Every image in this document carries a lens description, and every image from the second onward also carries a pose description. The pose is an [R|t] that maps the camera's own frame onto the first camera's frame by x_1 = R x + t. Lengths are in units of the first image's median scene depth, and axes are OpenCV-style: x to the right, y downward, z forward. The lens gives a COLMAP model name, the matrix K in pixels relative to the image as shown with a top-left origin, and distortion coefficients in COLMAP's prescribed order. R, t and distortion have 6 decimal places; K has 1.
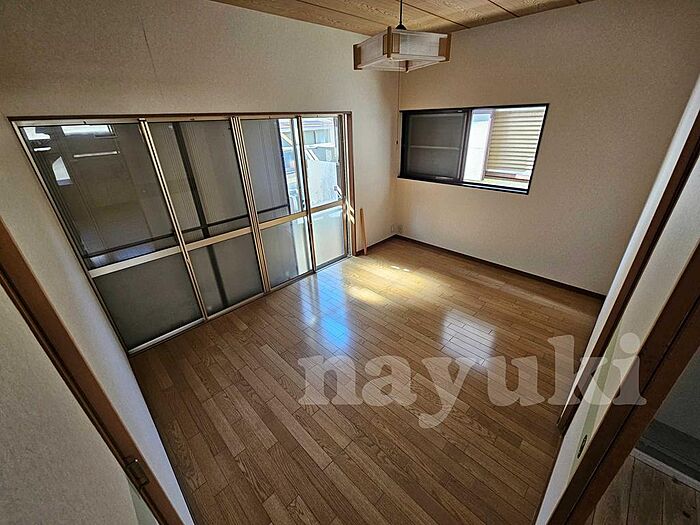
lens RADIAL K [[286.5, 0, 351.4], [0, 286.5, 259.6], [0, 0, 1]] dist [-0.016809, 0.000300]
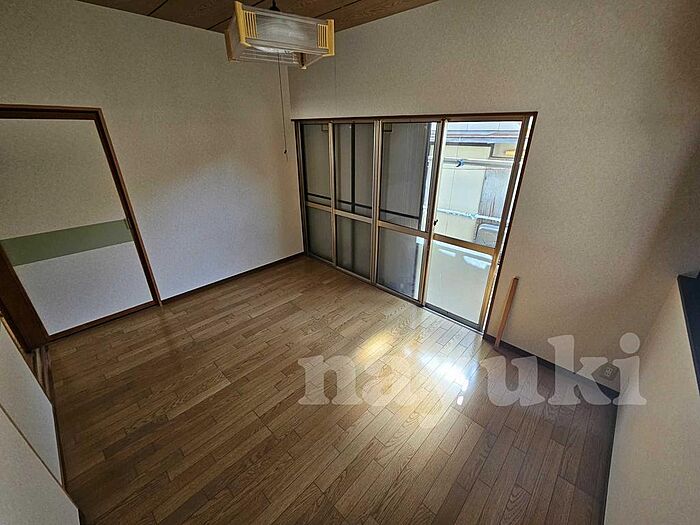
lens RADIAL K [[291.0, 0, 352.7], [0, 291.0, 256.2], [0, 0, 1]] dist [0.000279, 0.000138]
pose [[0.026174, 0.438864, -0.898172, 0.899402], [-0.437343, 0.812960, 0.384483, -0.498722], [0.898914, 0.382746, 0.213213, 0.937702]]
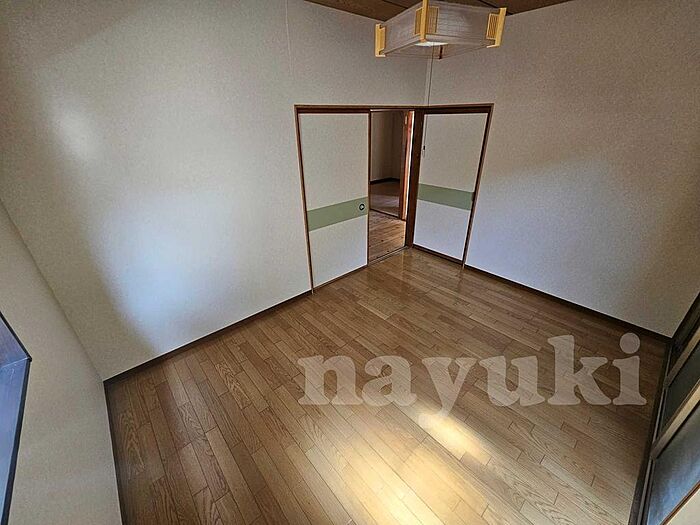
lens RADIAL K [[291.0, 0, 352.7], [0, 291.0, 256.2], [0, 0, 1]] dist [0.000279, 0.000138]
pose [[-0.996592, 0.026999, 0.077950, 0.251418], [0.077510, 0.629927, 0.772777, -0.758269], [-0.028238, 0.776185, -0.629872, 1.514396]]
